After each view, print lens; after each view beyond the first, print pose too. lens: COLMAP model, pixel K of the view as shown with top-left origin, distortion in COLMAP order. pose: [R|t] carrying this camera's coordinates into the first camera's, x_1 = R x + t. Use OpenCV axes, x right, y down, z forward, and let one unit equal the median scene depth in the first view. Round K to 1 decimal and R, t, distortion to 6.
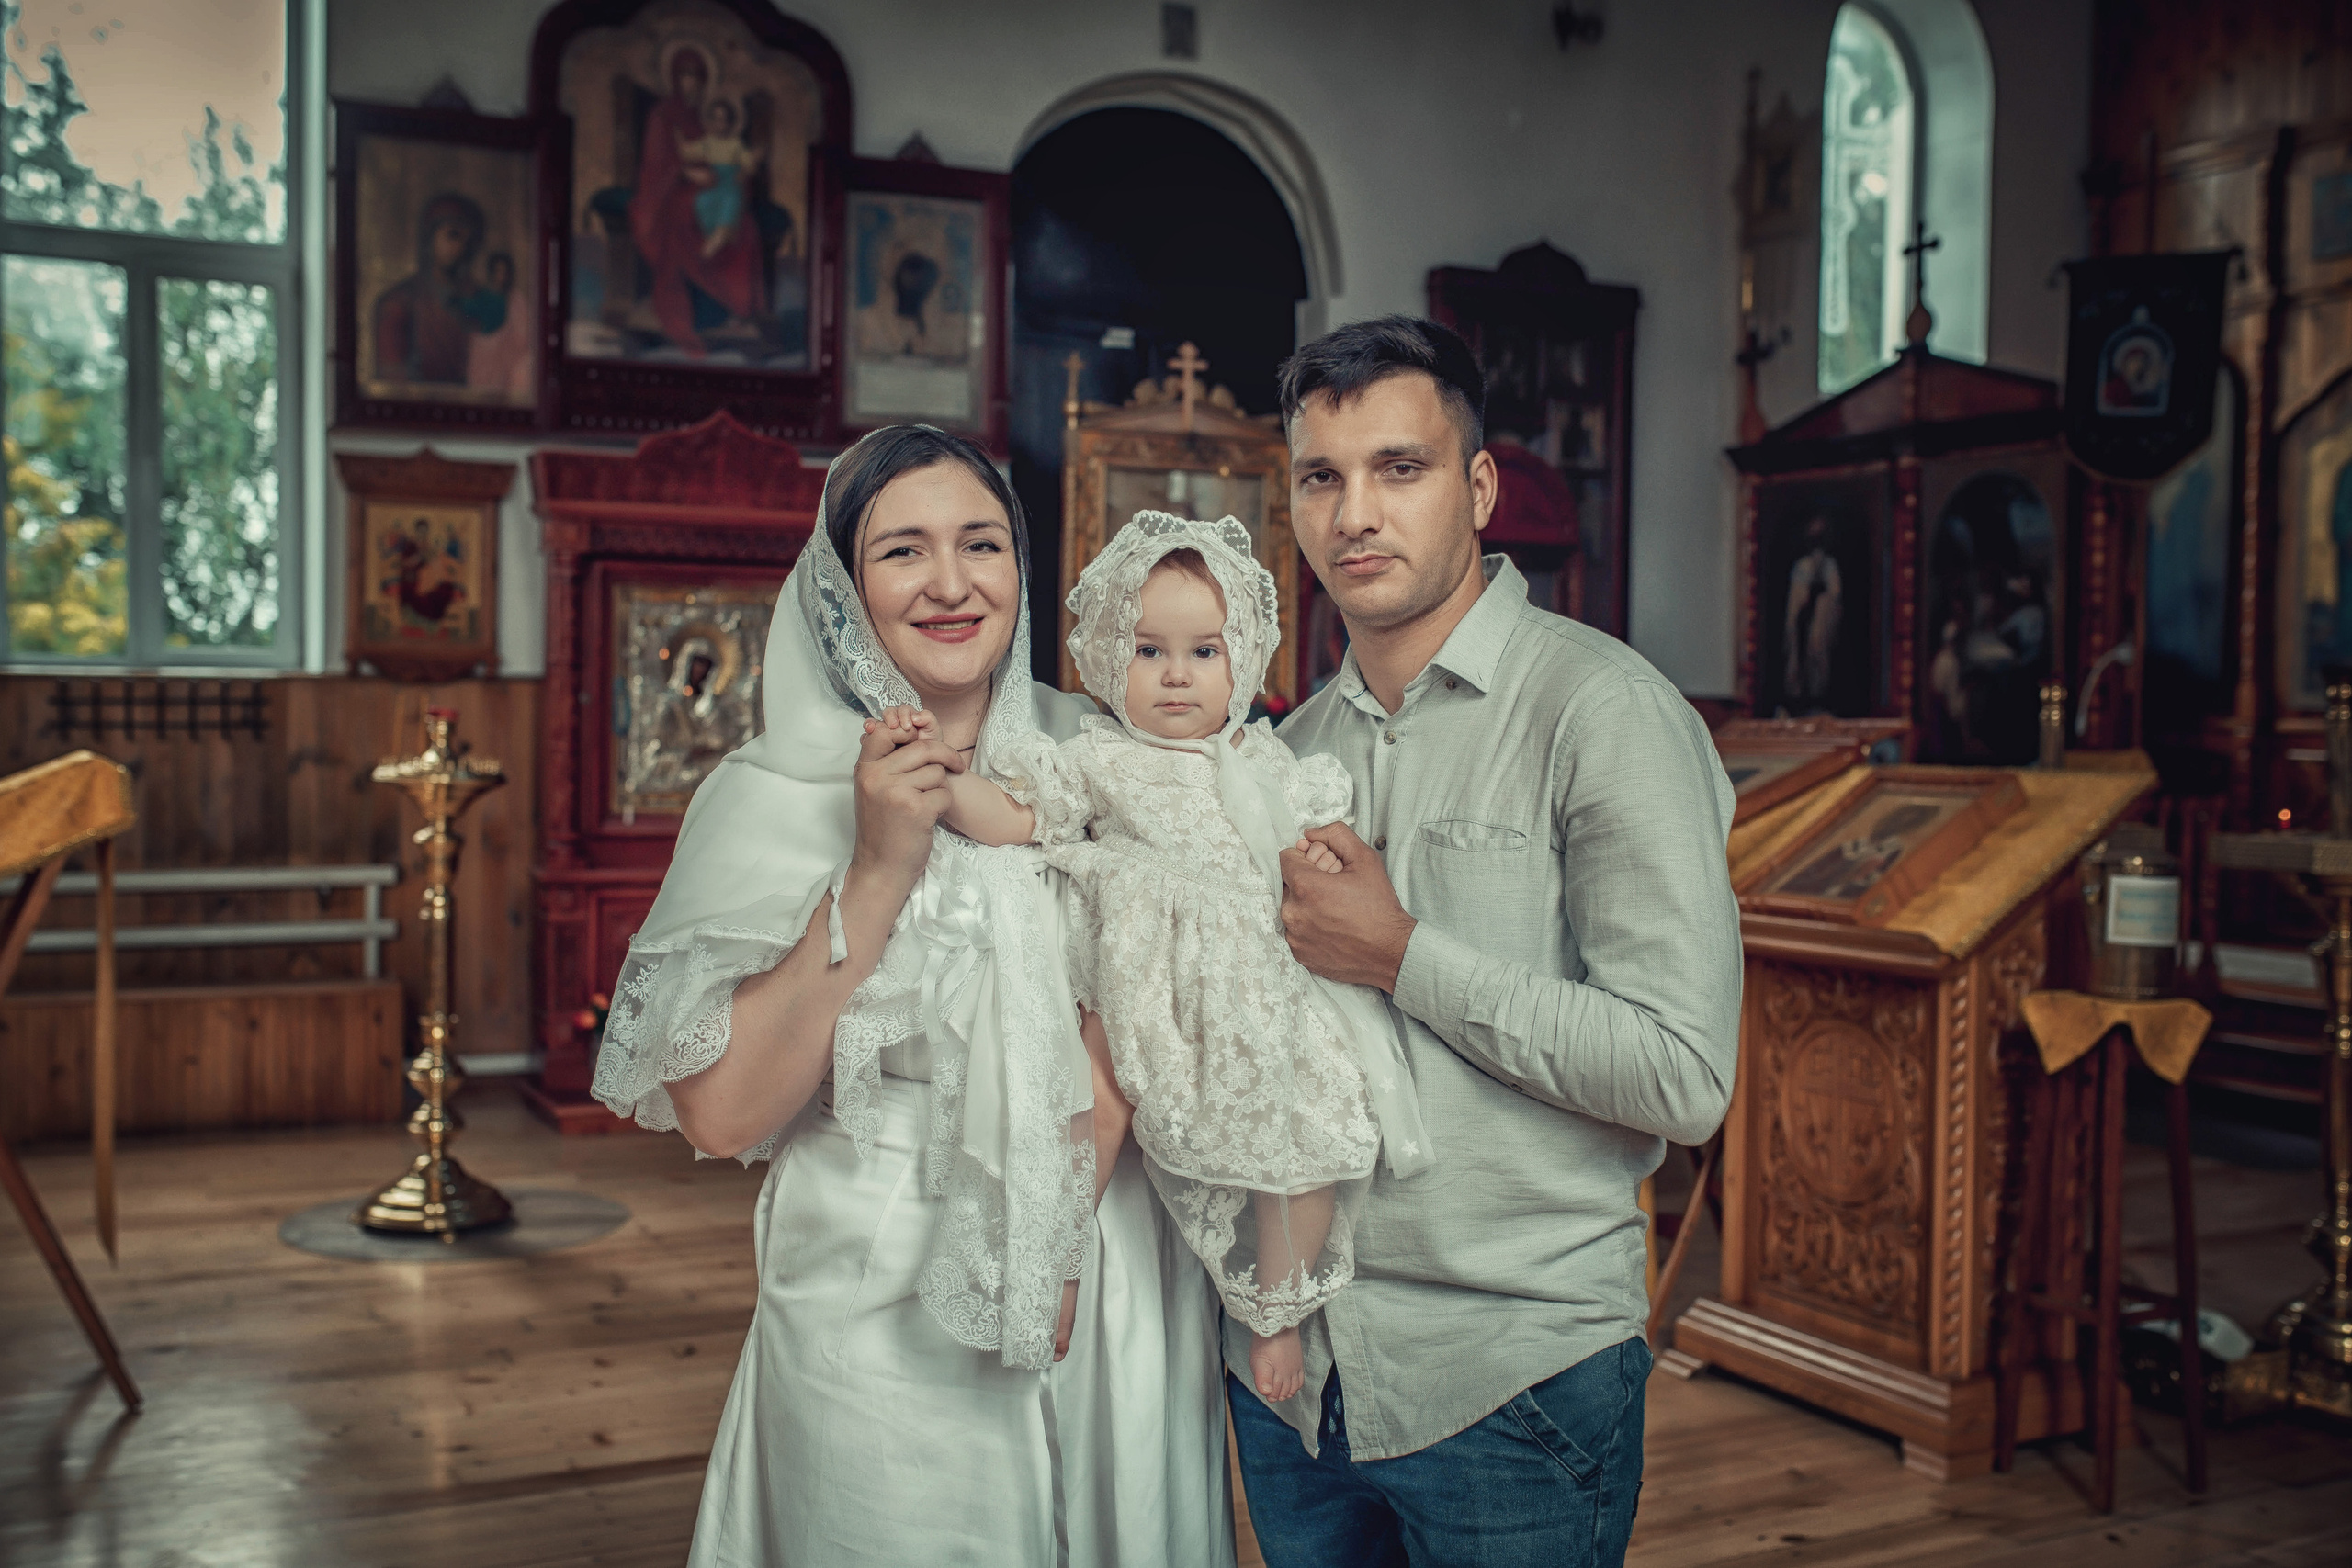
lens RADIAL K [[2288.6, 0, 1175.2], [0, 2288.6, 821.0], [0, 0, 1]] dist [-0.027336, 0.000000]
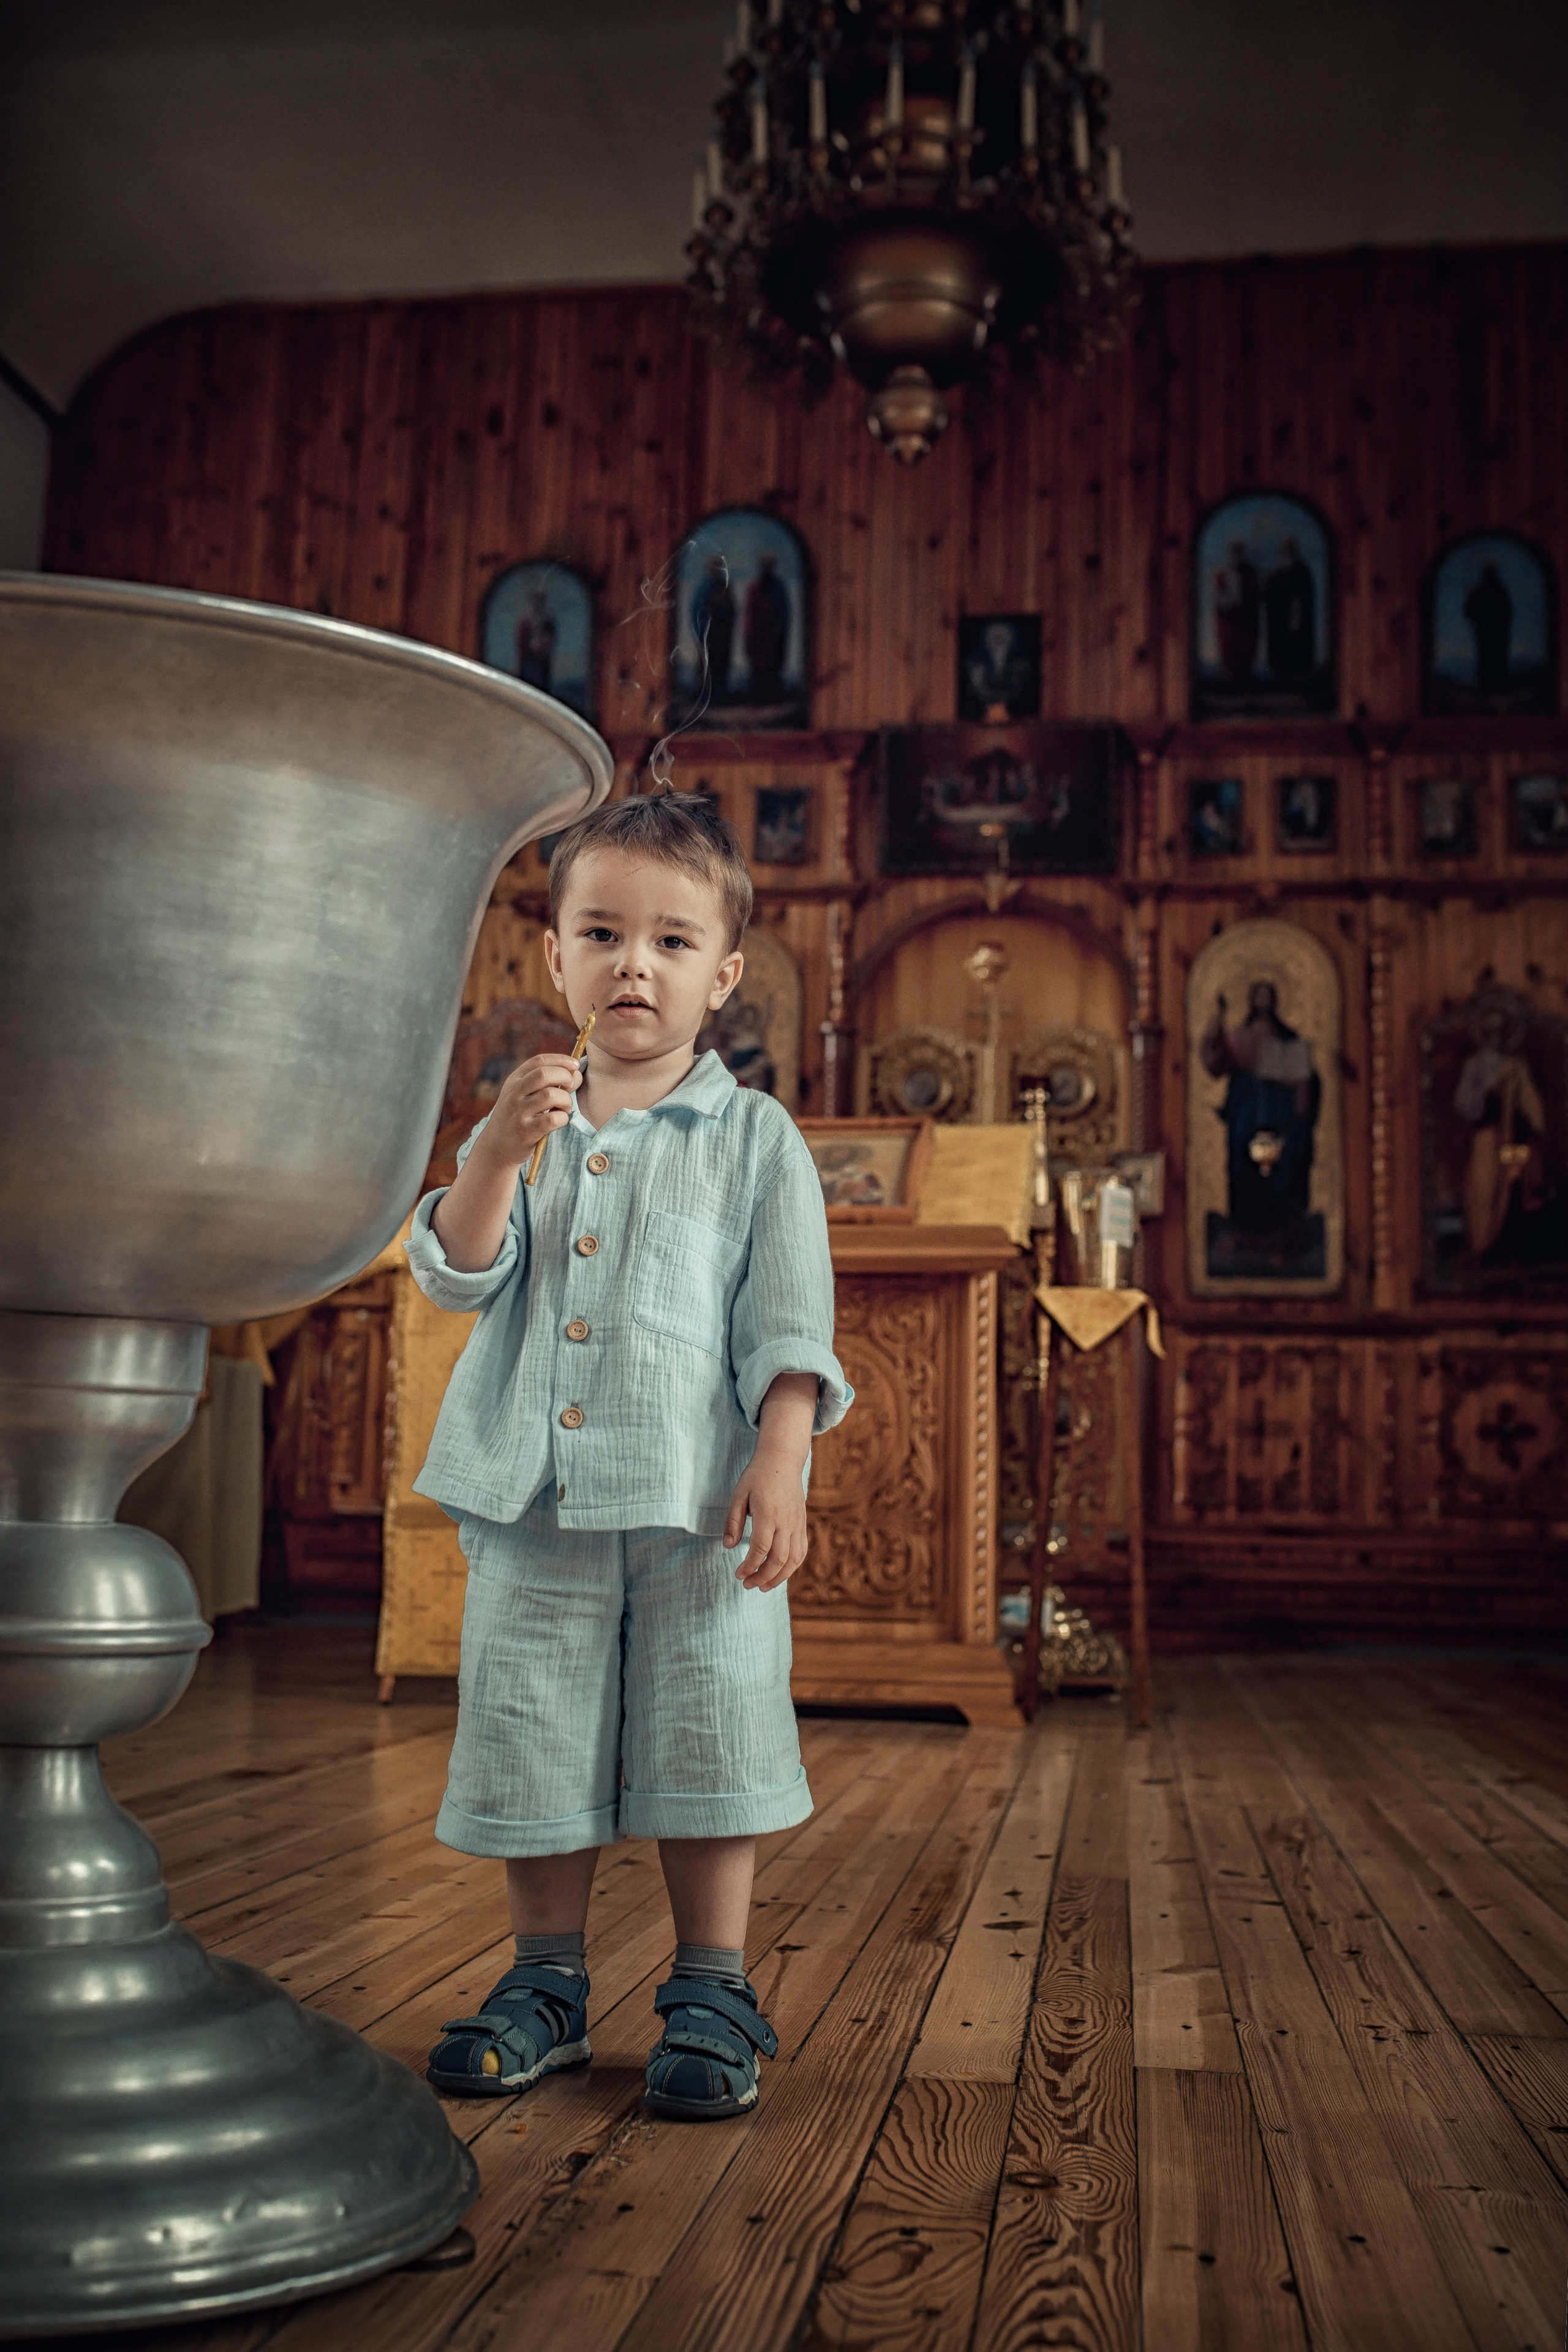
lens RADIAL K [[2417.5, 0, 768.6], [0, 2417.5, 1168.3], [0, 0, 1]] dist [-0.044973, 0.000000]
pose [[0.588991, 0.114402, 0.800001, -0.331596], [0.018594, 0.987749, -0.154940, 0.098081], [-0.807926, 0.106133, 0.579648, 0.195395]]
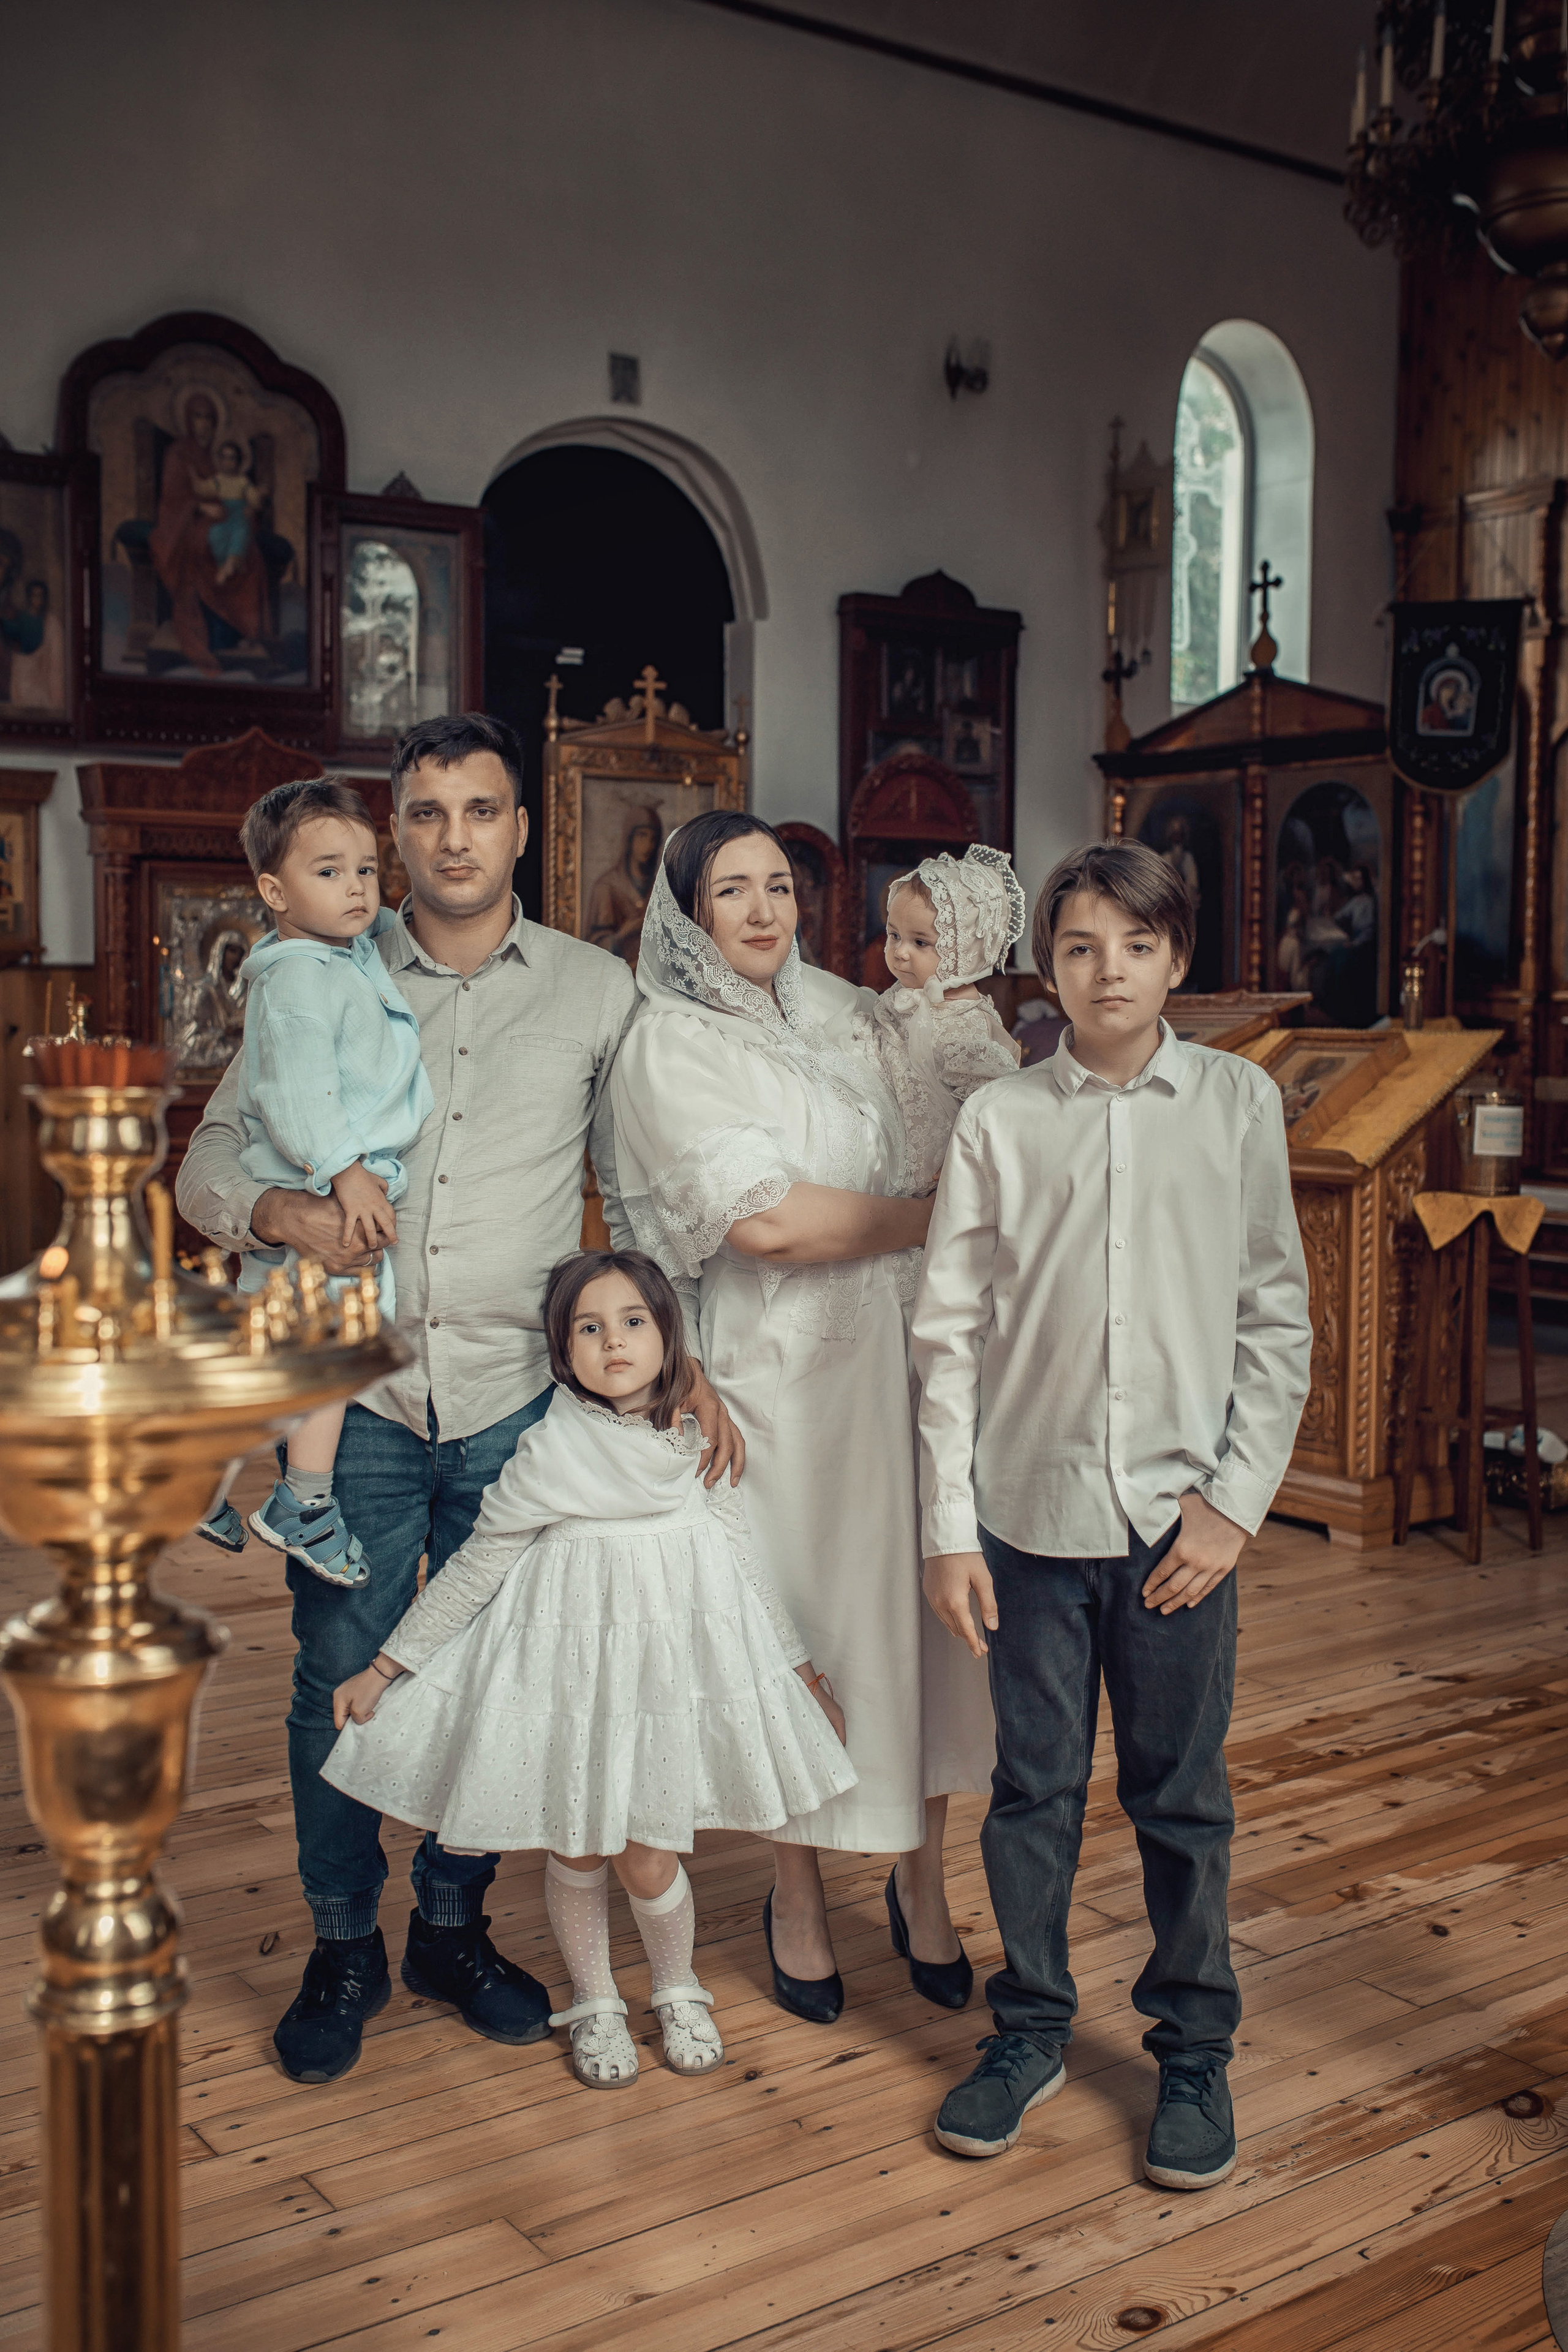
lens RADIAL K [[2288.8, 0, 793.1], [0, 2288.8, 1192.9], [0, 0, 1]] dist [-0.027336, 0.000000]
pose [[0.989989, -0.020727, 0.139615, -0.090697], [0.015041, 0.999019, 0.041660, 0.006183], [-0.140342, -0.039143, 0.989329, -0.145988]]
